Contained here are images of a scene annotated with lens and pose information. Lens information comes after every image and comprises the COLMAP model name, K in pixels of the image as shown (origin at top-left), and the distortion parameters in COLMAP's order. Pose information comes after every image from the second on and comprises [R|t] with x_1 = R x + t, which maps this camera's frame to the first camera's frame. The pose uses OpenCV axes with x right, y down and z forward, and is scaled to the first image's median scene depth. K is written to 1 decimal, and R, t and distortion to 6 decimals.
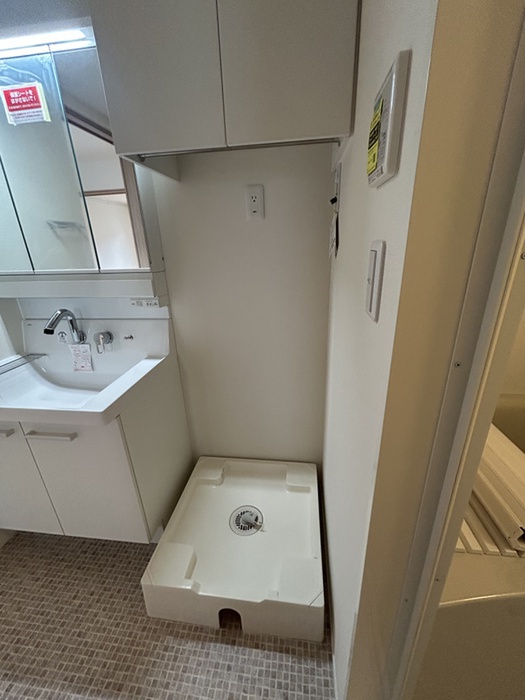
lens RADIAL K [[284.6, 0, 263.8], [0, 284.6, 350.5], [0, 0, 1]] dist [-0.000498, 0.000790]
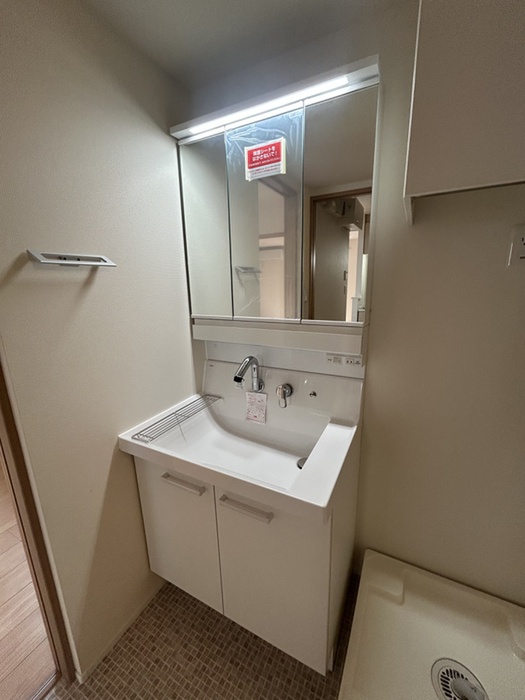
lens RADIAL K [[284.6, 0, 260.2], [0, 284.6, 348.8], [0, 0, 1]] dist [-0.000498, 0.000790]
pose [[0.939943, 0.091357, -0.328879, -0.374209], [-0.128964, 0.987149, -0.094368, -0.086086], [0.316031, 0.131114, 0.939645, 0.107806]]
